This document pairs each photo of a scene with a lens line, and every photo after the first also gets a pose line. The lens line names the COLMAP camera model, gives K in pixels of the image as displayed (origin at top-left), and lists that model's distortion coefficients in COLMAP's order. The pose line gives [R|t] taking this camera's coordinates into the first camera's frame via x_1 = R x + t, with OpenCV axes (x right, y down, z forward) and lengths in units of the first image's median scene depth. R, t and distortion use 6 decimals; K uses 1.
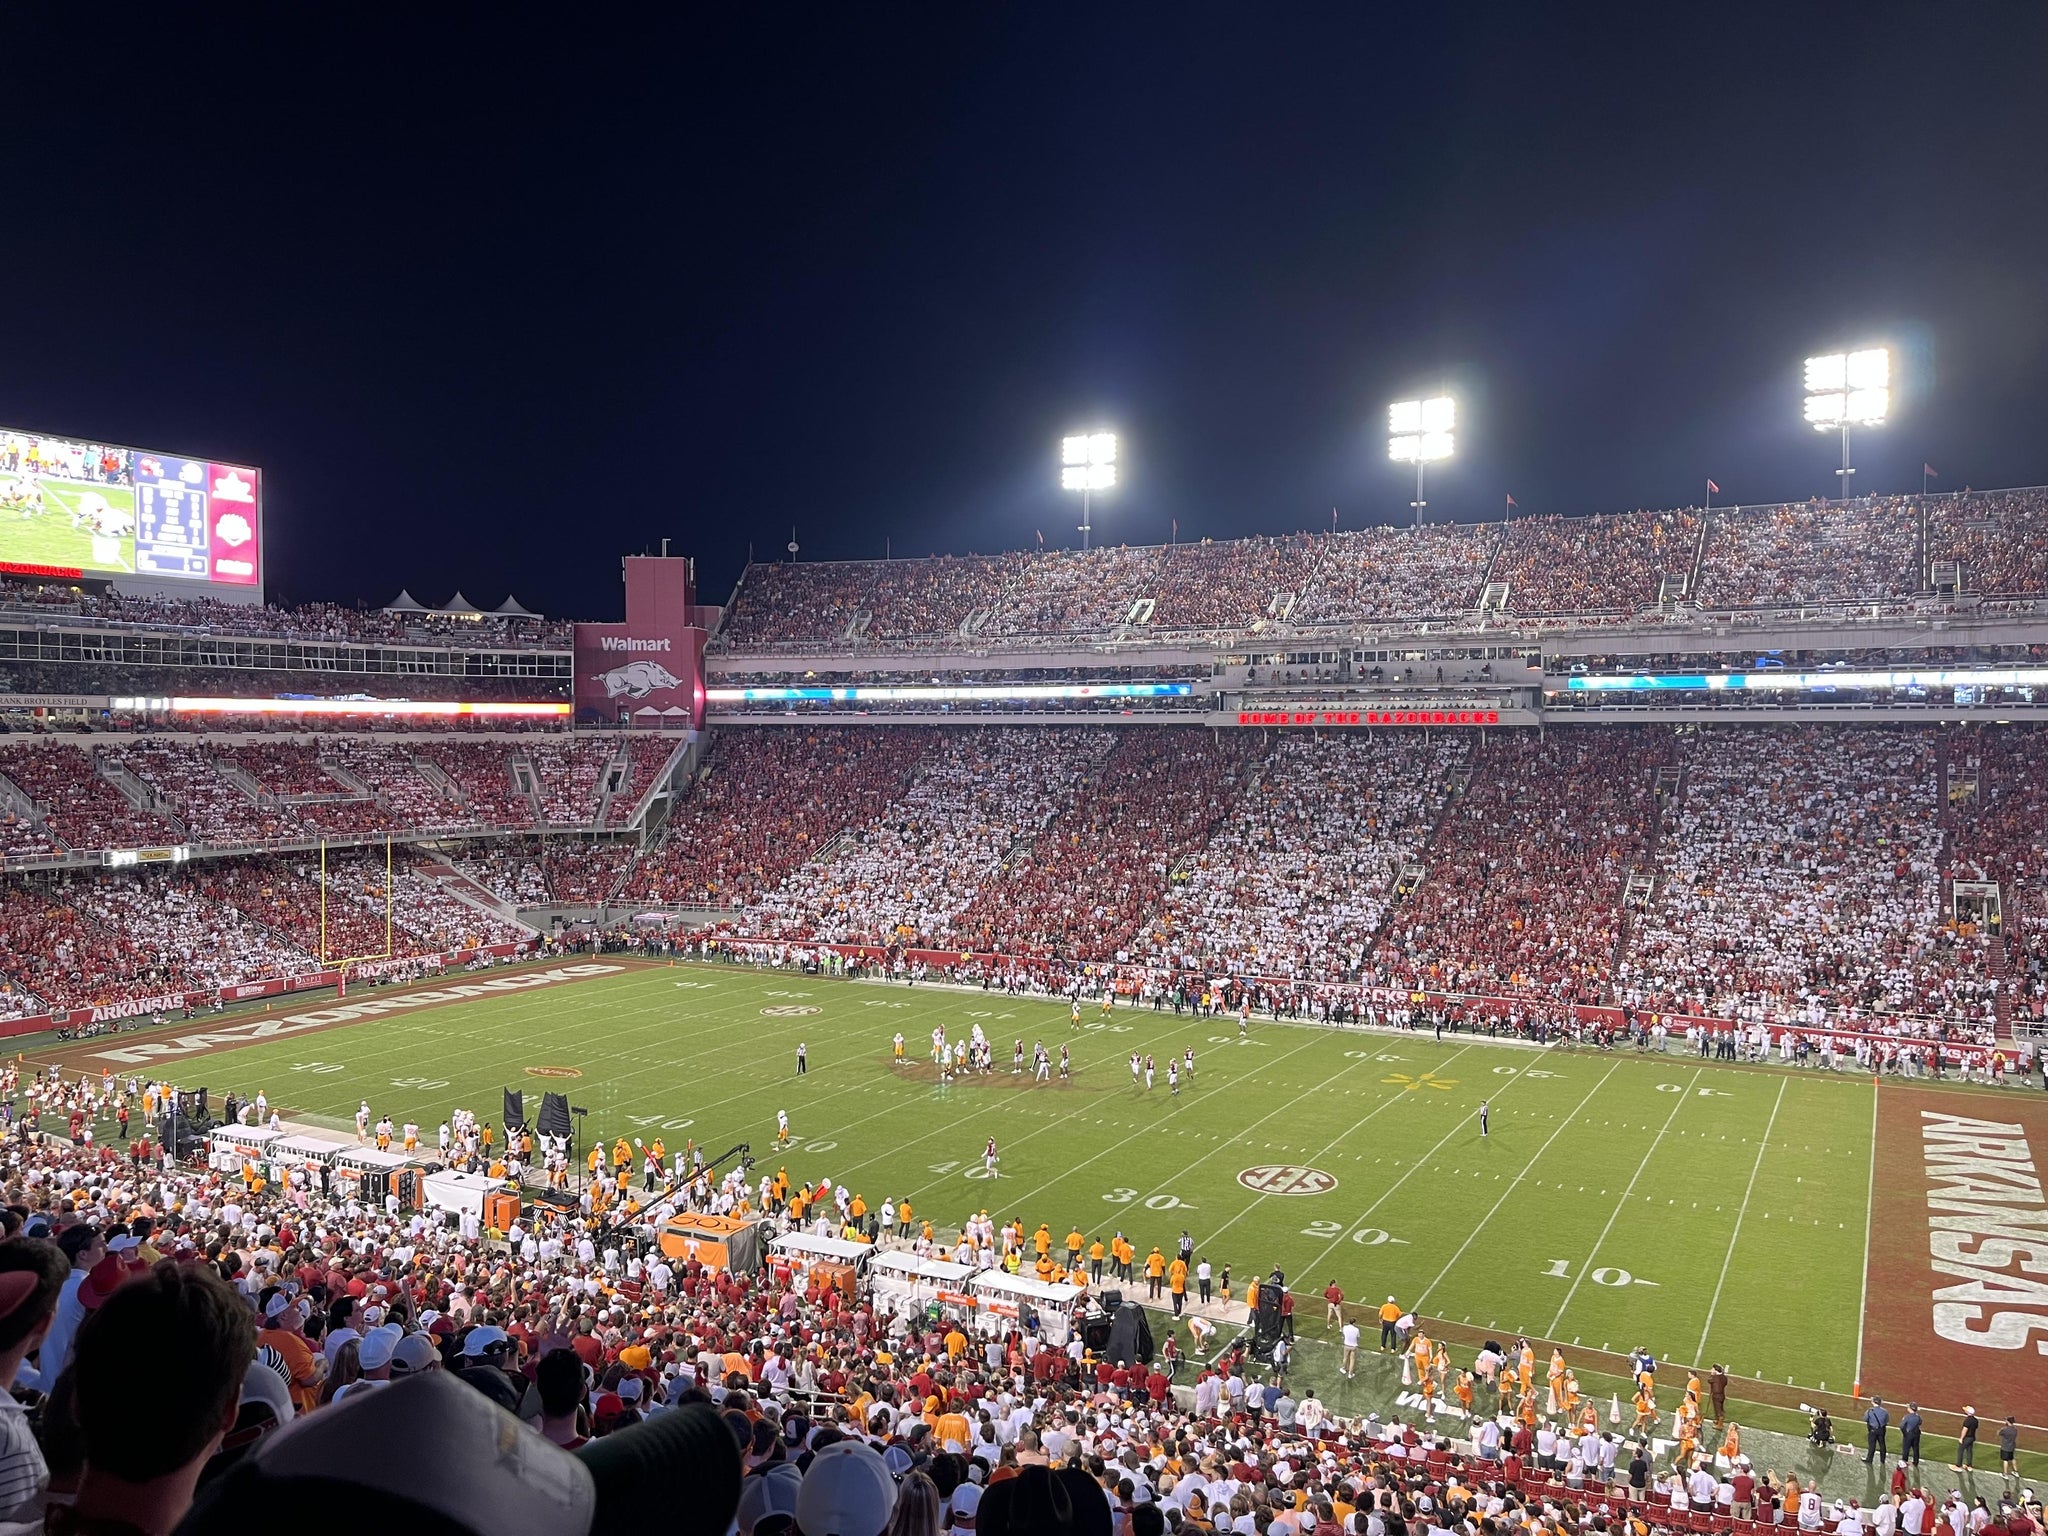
lens RADIAL K [[1543.6, 0, 1024.0], [0, 1543.6, 768.0], [0, 0, 1]] dist [0.037293, -0.003994]
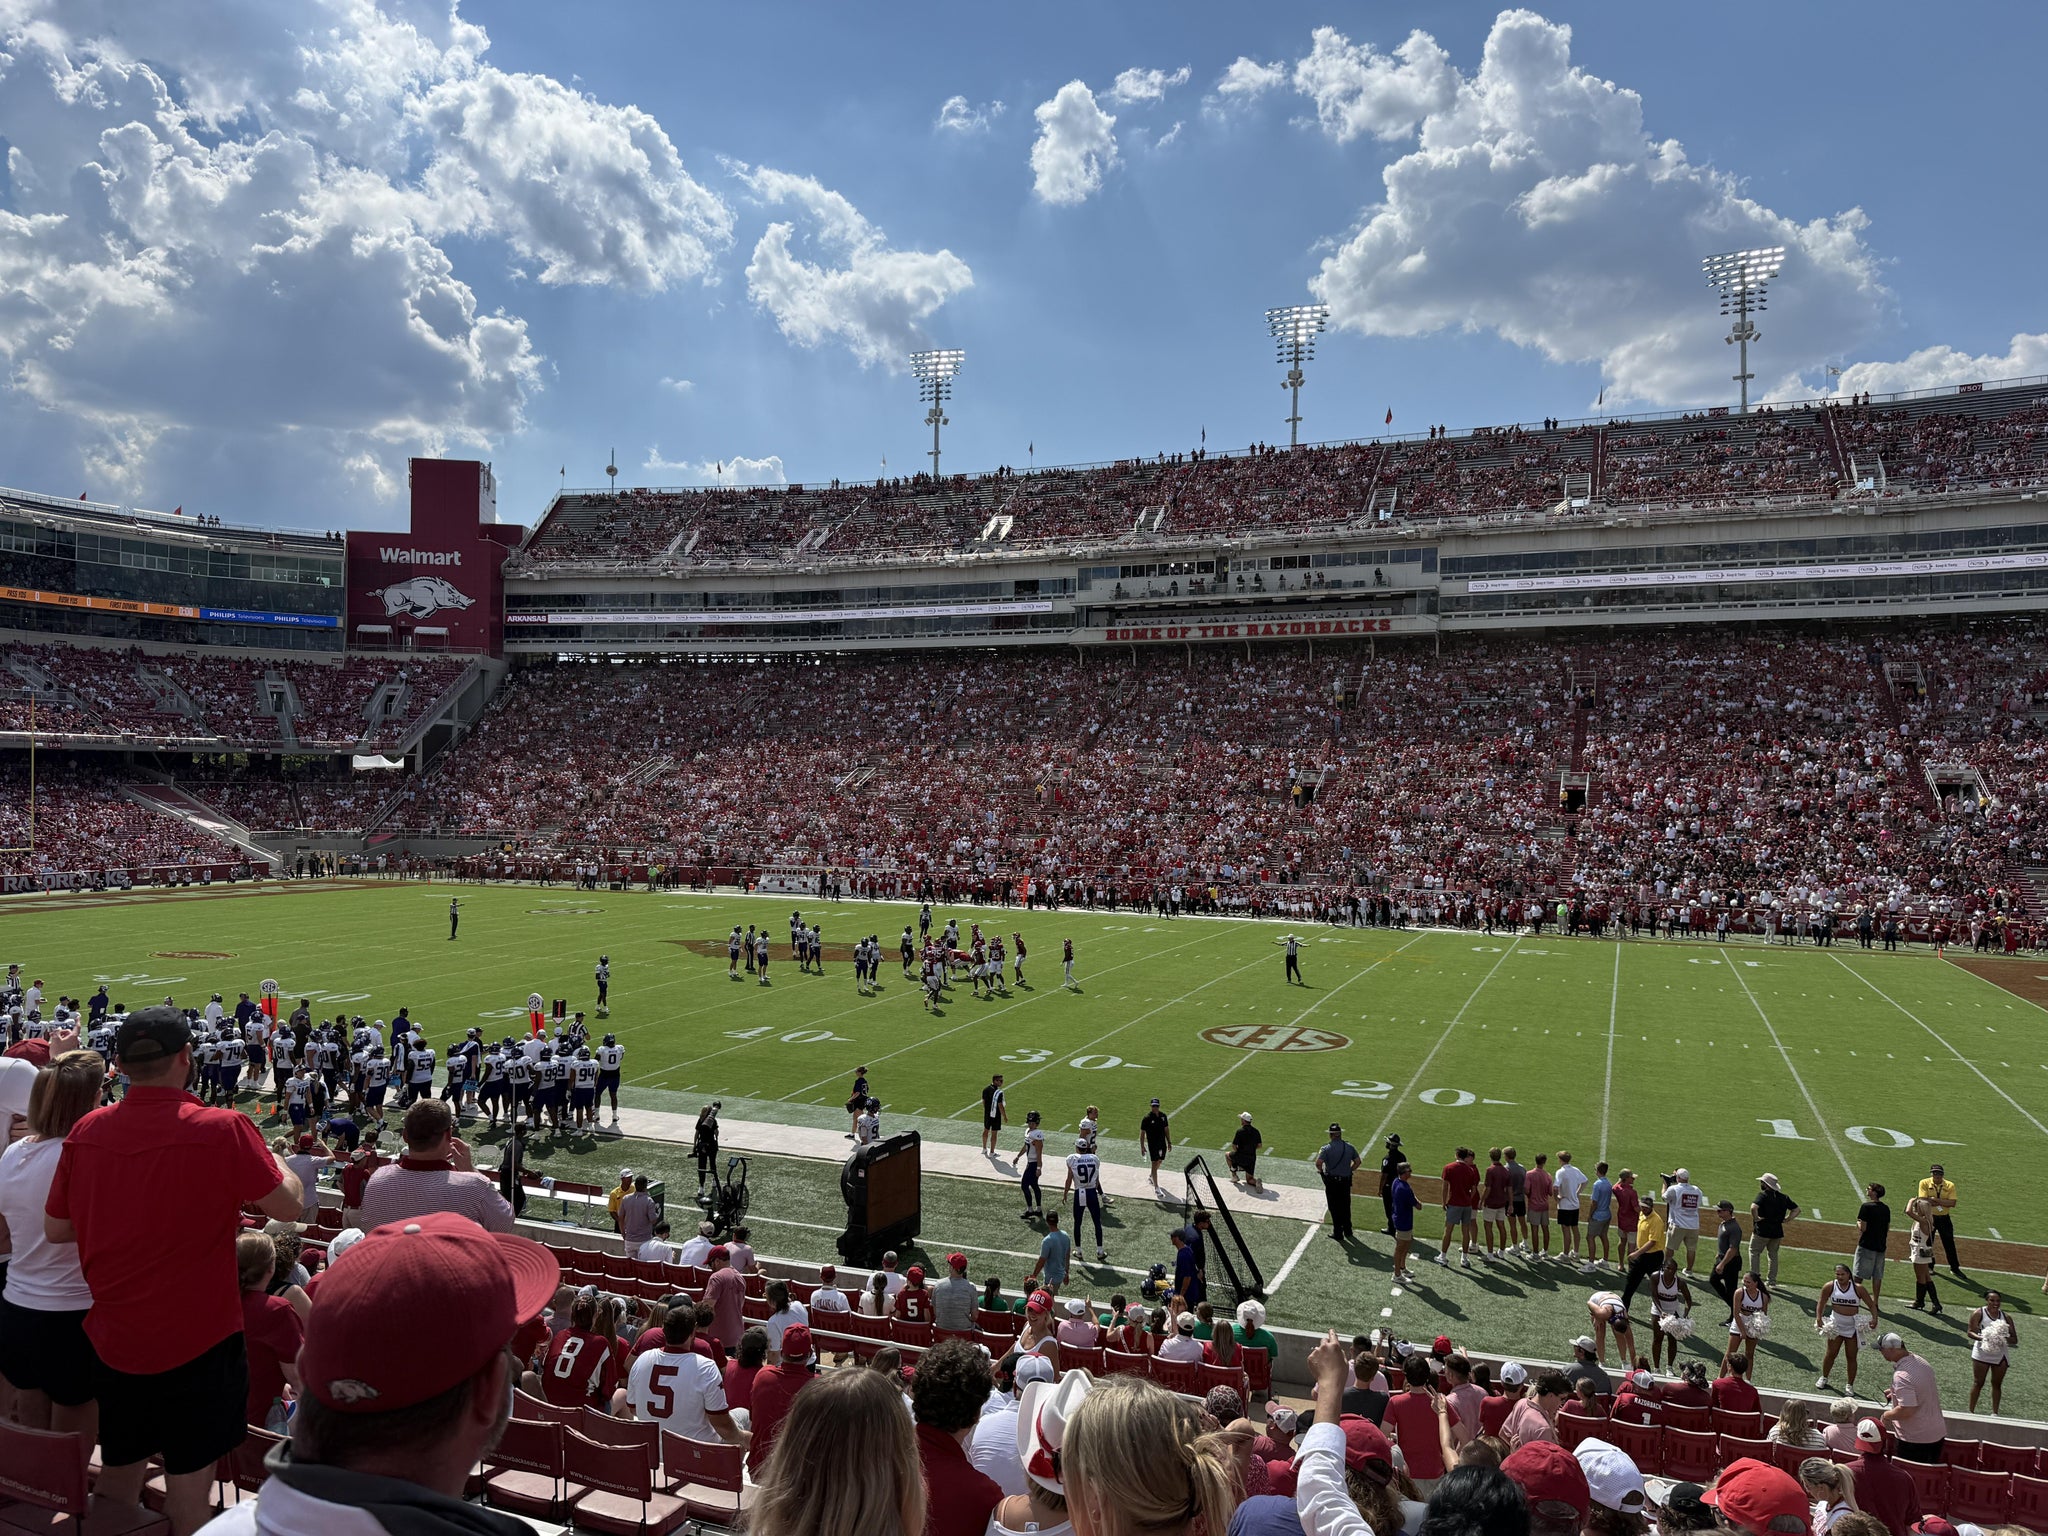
lens RADIAL K [[1422.9, 0, 1016.3], [0, 1422.9, 802.4], [0, 0, 1]] dist [0.054259, 0.000137]
pose [[0.993878, 0.009981, 0.110027, -0.003547], [-0.008992, 0.999915, -0.009482, 0.080789], [-0.110112, 0.008434, 0.993883, 0.190160]]
